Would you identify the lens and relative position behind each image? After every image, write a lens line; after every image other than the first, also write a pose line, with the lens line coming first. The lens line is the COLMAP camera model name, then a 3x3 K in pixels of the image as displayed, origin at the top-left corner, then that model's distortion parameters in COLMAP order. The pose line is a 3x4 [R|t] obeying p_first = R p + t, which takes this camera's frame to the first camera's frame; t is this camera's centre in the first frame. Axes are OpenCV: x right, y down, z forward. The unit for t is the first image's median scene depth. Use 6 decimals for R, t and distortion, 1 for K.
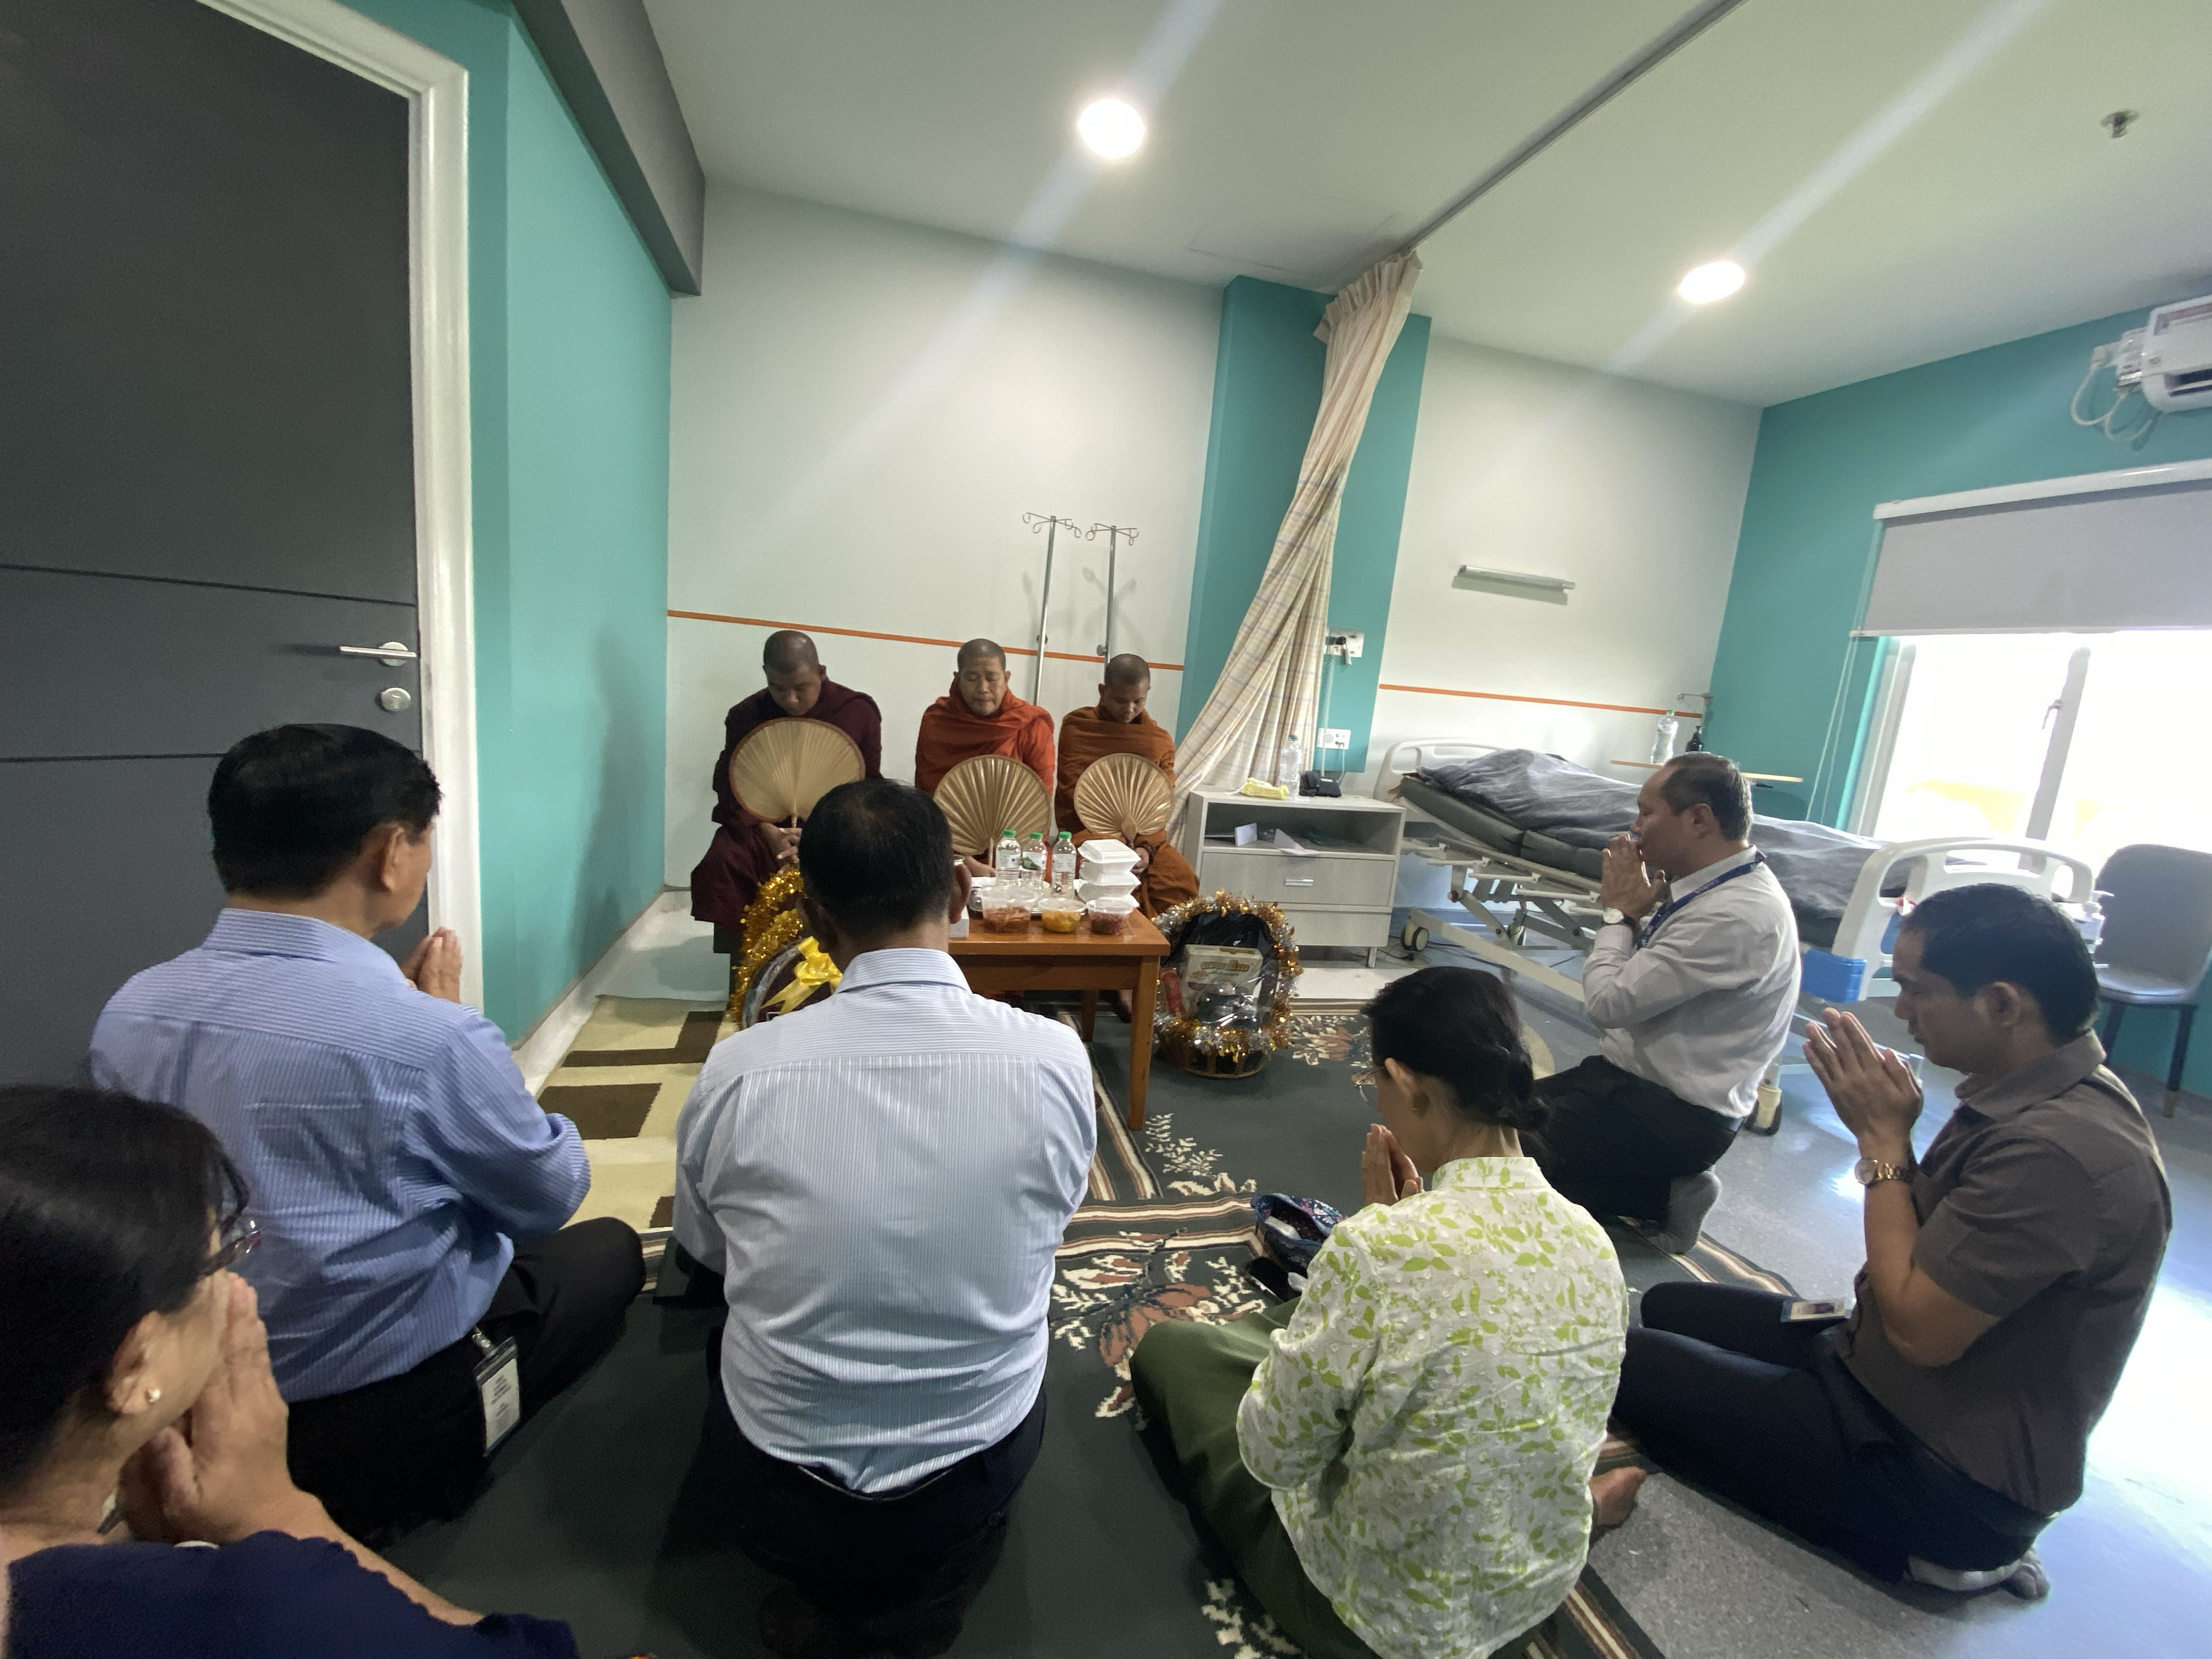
lens RADIAL K [[892.7, 0, 1130.6], [0, 892.7, 843.6], [0, 0, 1]] dist [0.000851, -0.011681]
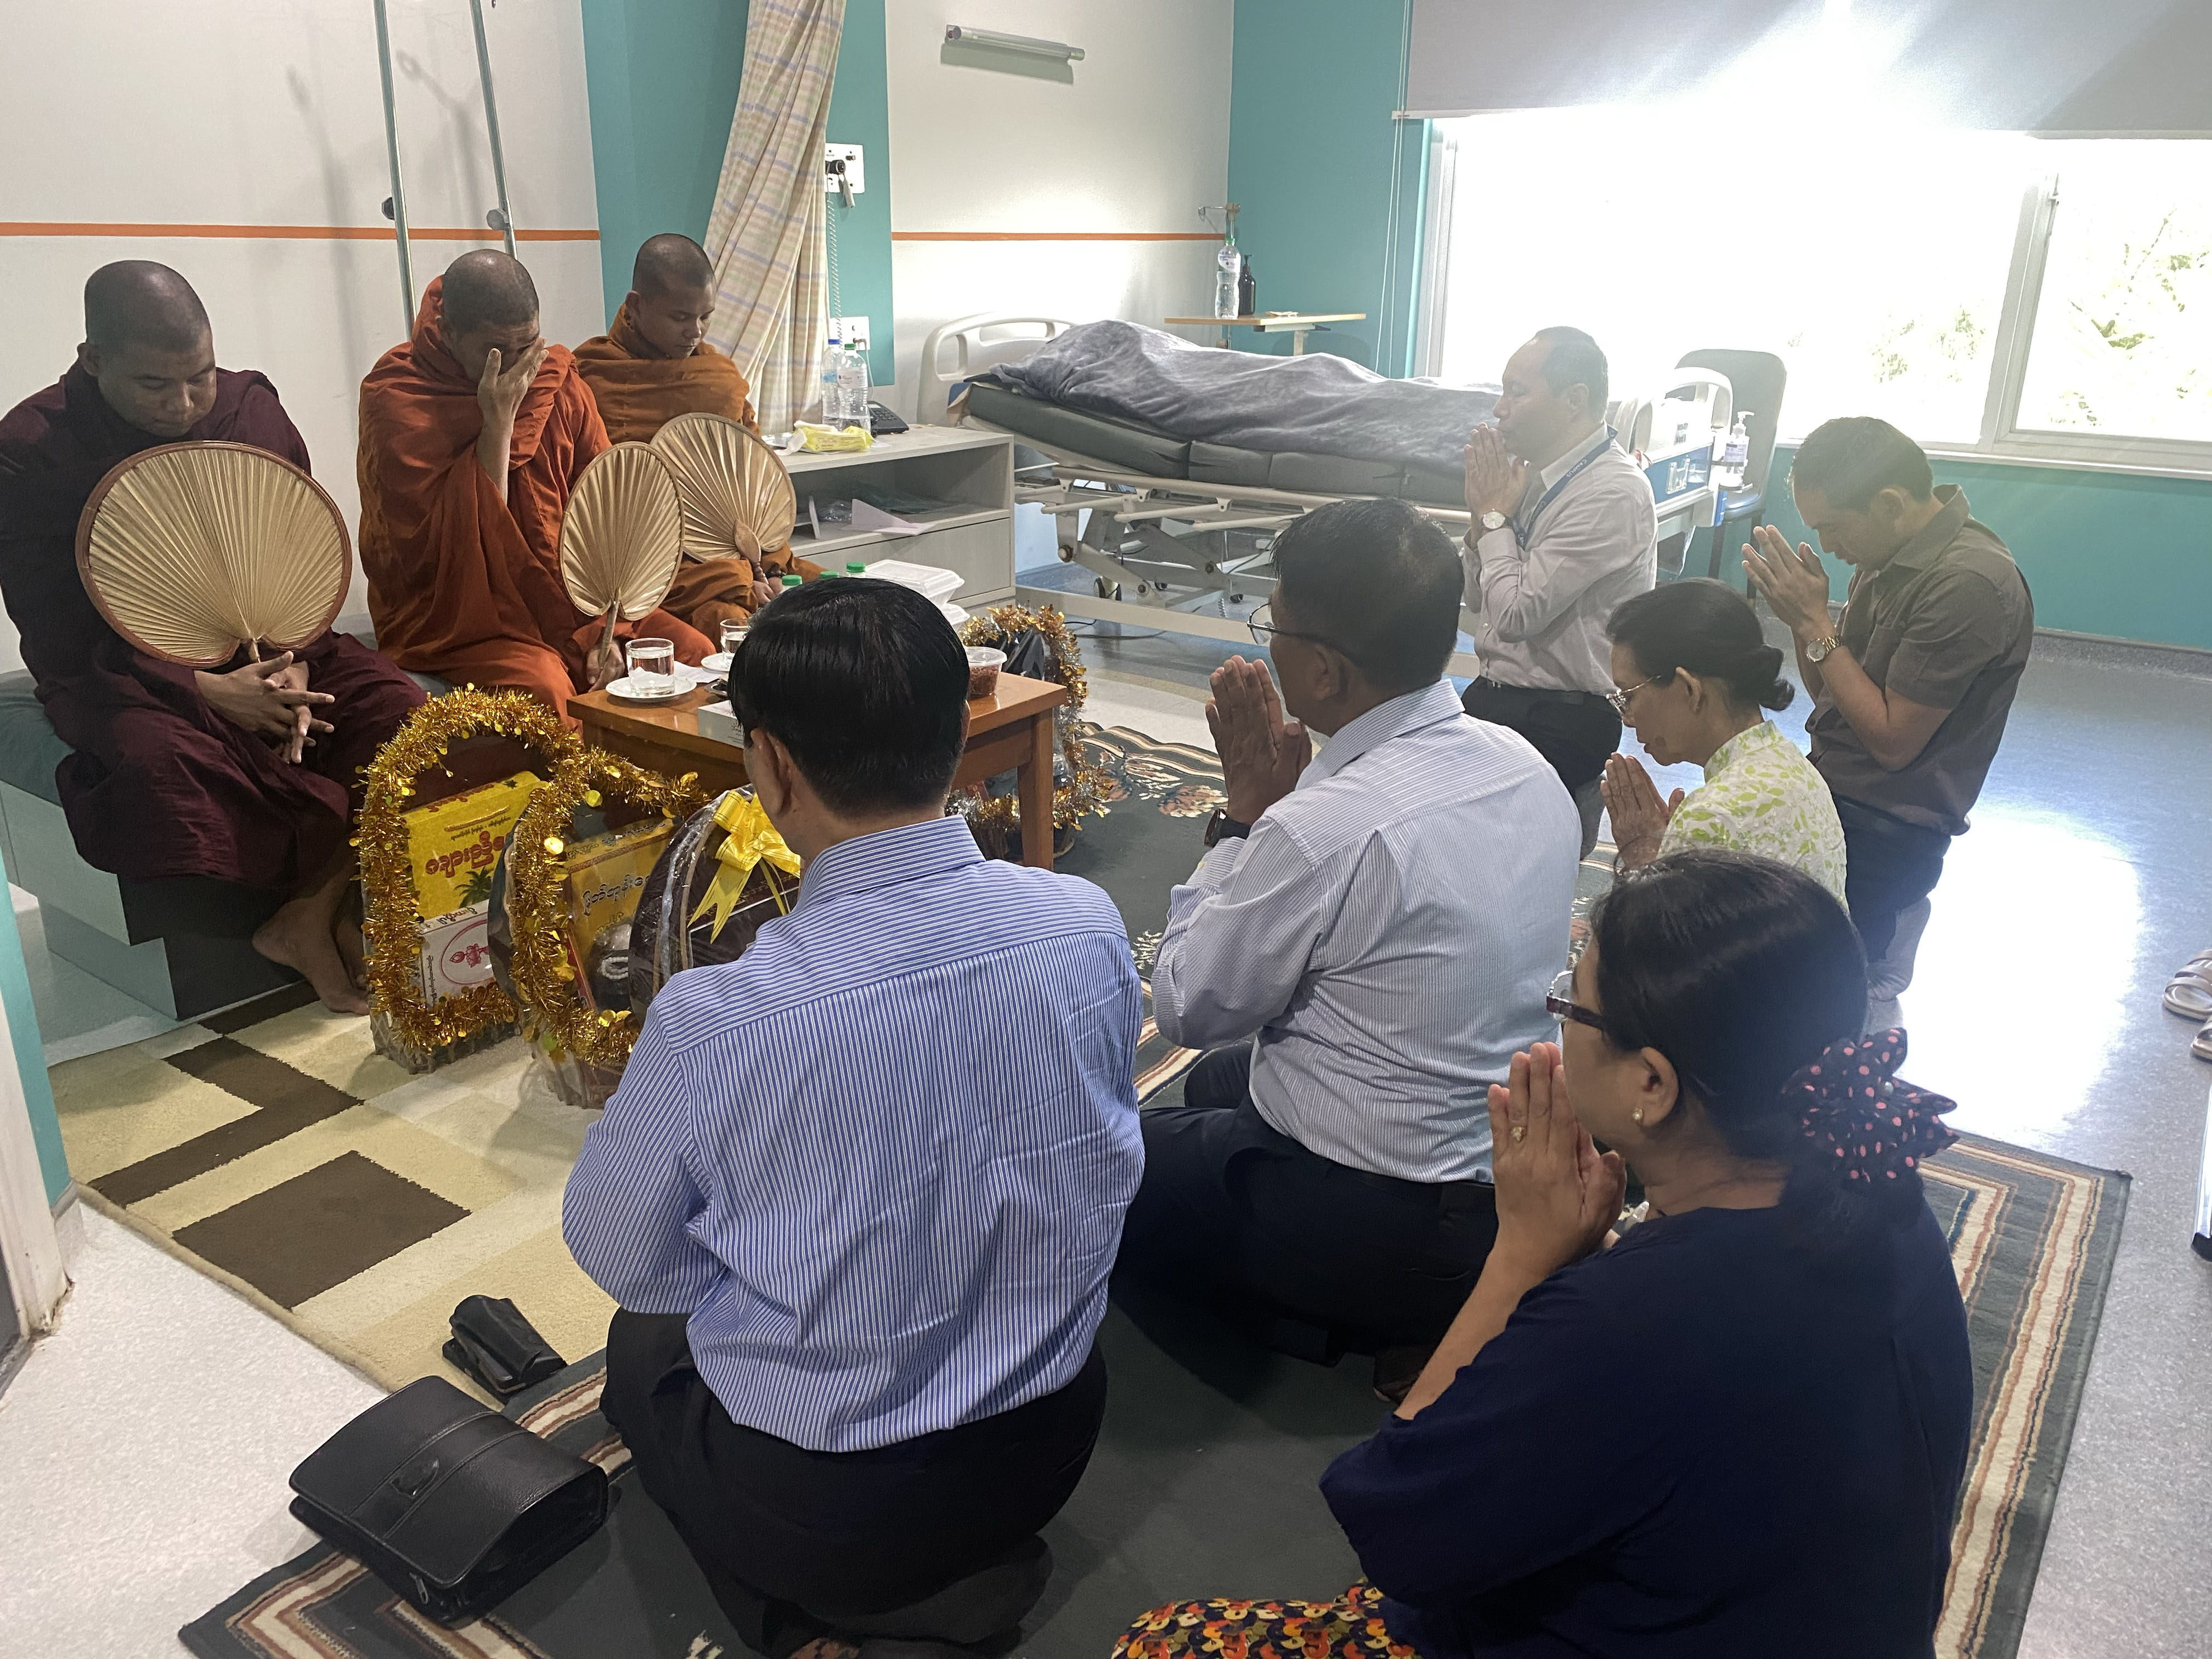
lens RADIAL K [[1707.0, 0, 1159.9], [0, 1707.0, 820.5], [0, 0, 1]] dist [0.003674, -0.007106]
pose [[0.749513, -0.287412, 0.596343, -0.433315], [0.169238, 0.954090, 0.247124, -0.058741], [-0.639991, -0.084299, 0.763744, -0.055386]]
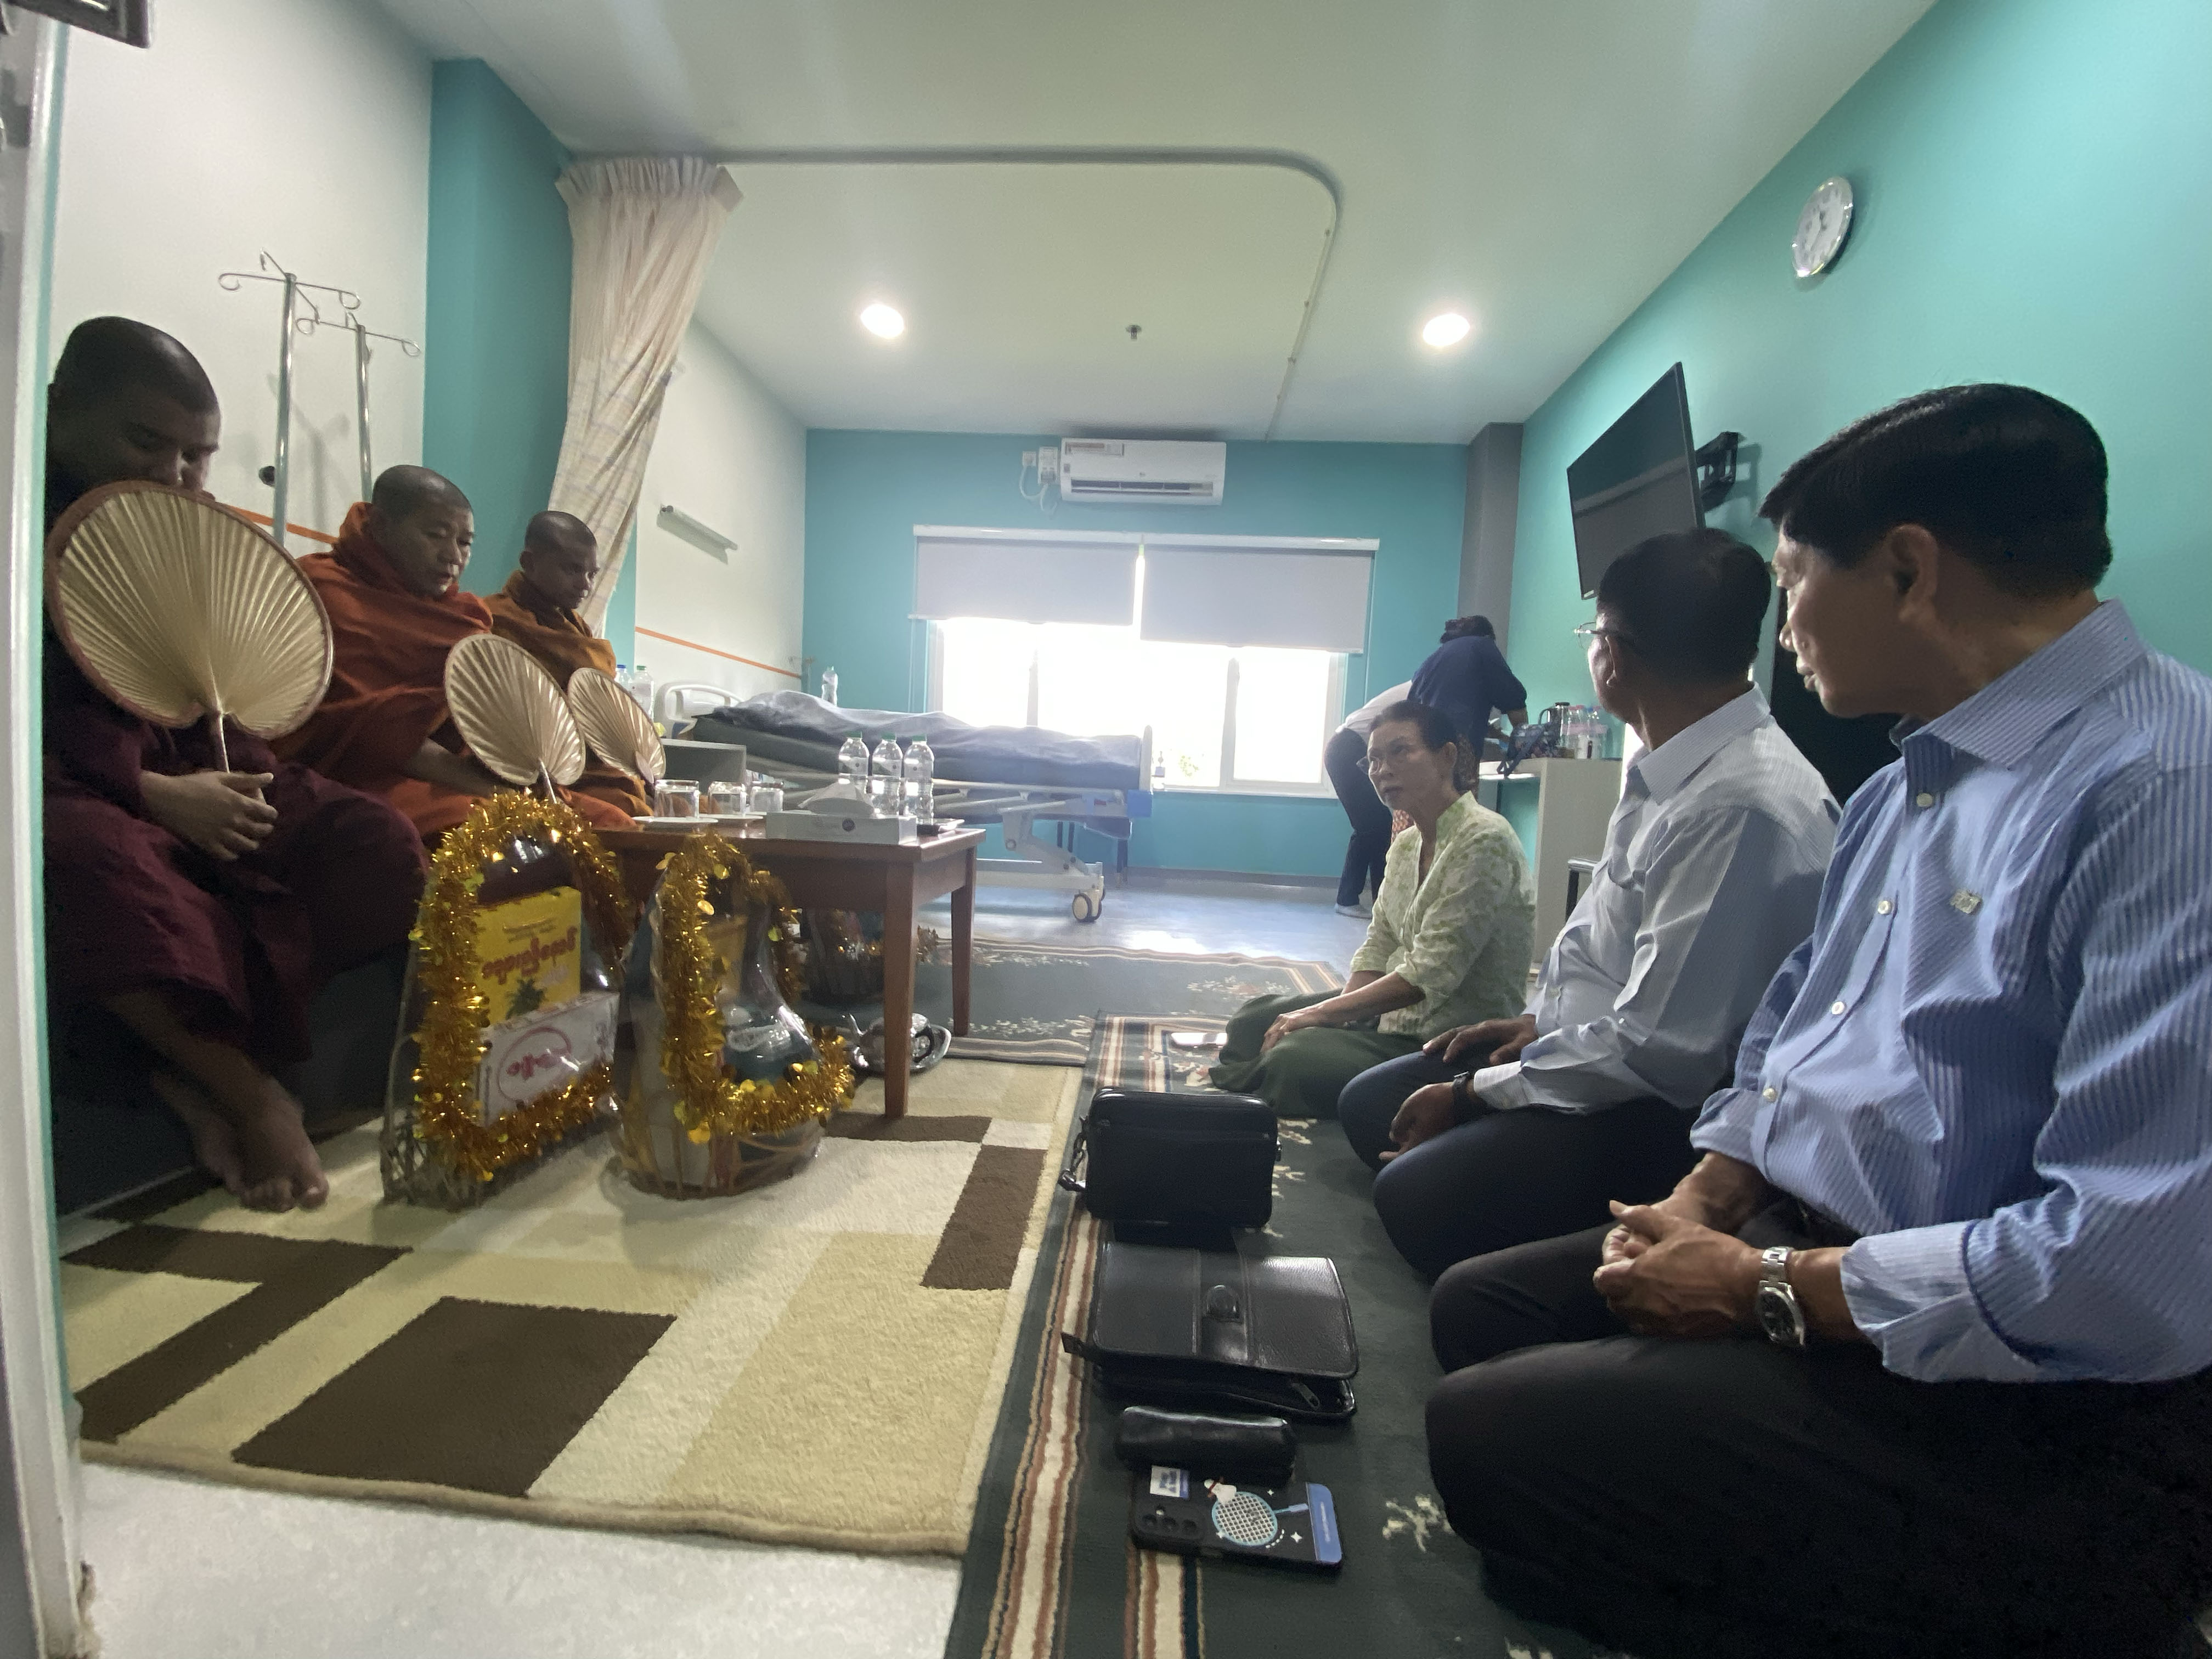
lens RADIAL K [[892.7, 0, 1130.6], [0, 892.7, 843.6], [0, 0, 1]] dist [0.000851, -0.011681]
pose [[0.296423, -0.141004, 0.944590, -0.482841], [0.161802, 0.982159, 0.095837, 0.037328], [-0.941251, 0.124428, 0.313949, 0.309728]]
